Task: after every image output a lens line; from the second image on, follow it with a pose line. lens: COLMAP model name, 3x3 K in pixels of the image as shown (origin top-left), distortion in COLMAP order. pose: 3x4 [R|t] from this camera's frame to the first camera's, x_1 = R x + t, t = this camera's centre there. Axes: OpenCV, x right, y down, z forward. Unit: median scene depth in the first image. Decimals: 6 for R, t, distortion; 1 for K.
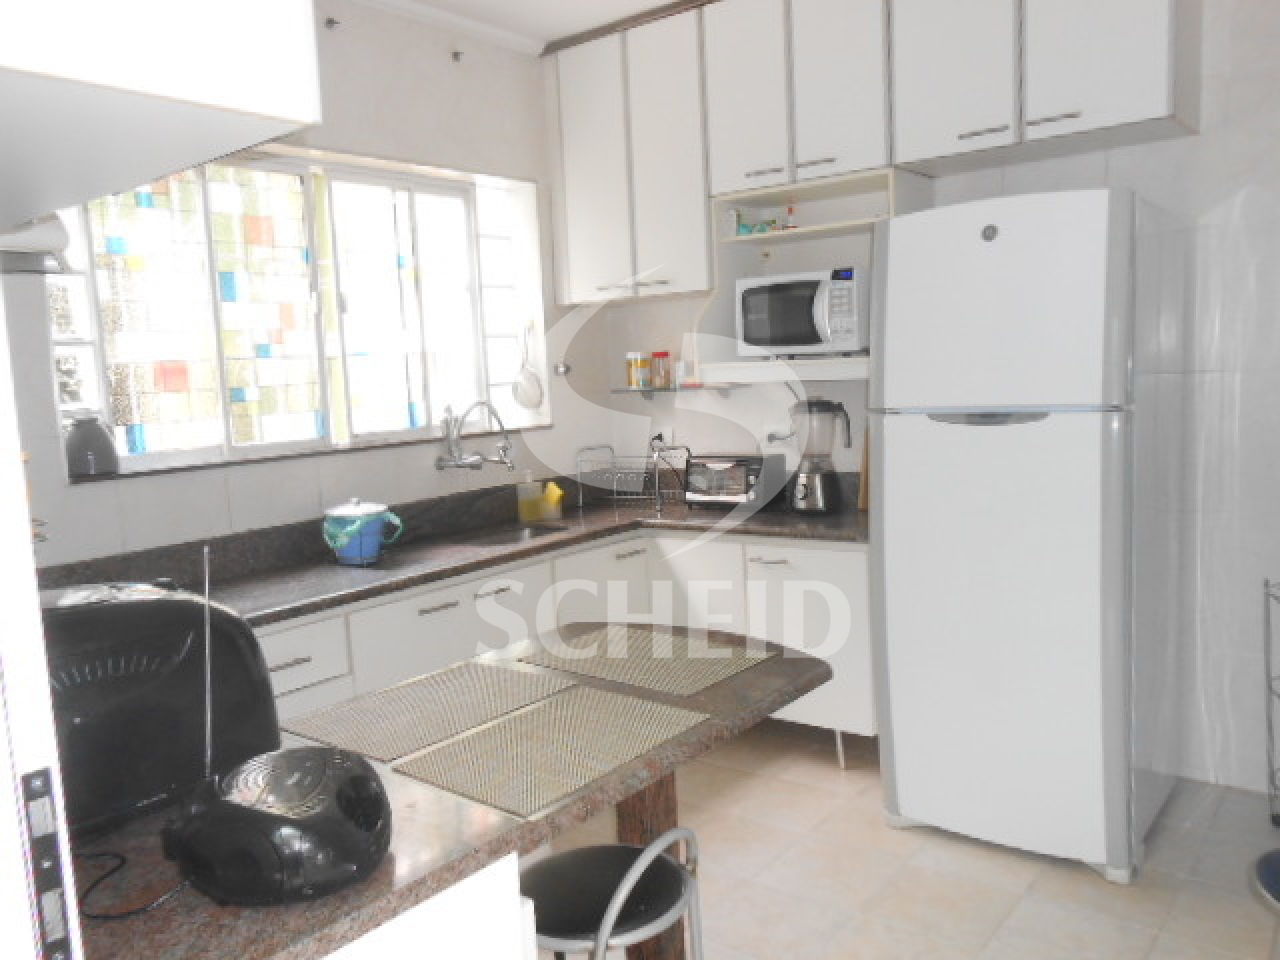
lens RADIAL K [[1000.0, 0, 640.0], [0, 1000.0, 480.0], [0, 0, 1]] dist [-0.034764, 0.075470]
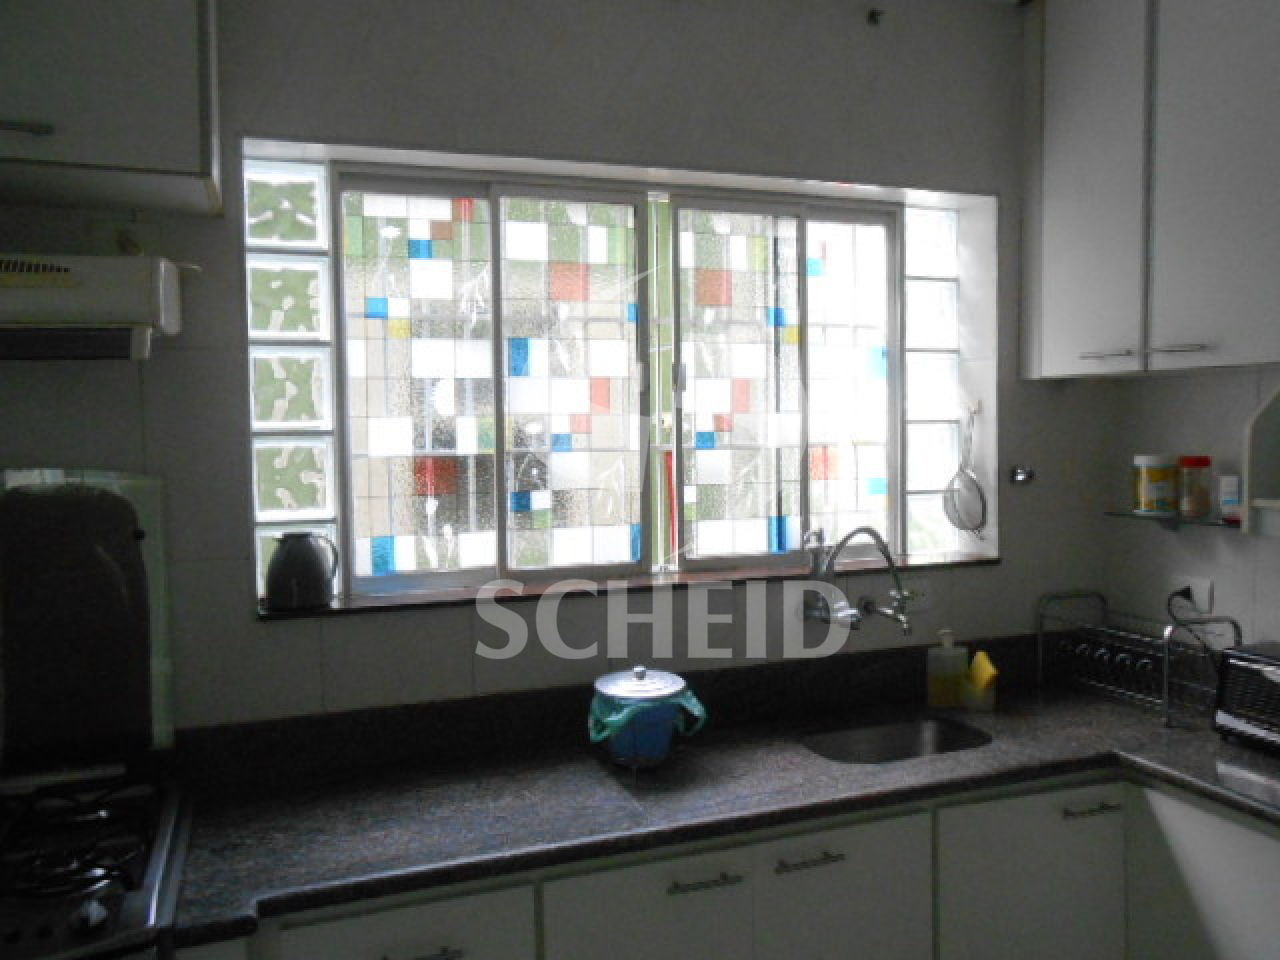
lens RADIAL K [[1000.0, 0, 640.0], [0, 1000.0, 480.0], [0, 0, 1]] dist [-0.034764, 0.075470]
pose [[0.855640, 0.070777, -0.512710, 0.047351], [-0.089634, 0.995901, -0.012107, -0.083655], [0.509751, 0.056316, 0.858477, 0.333306]]
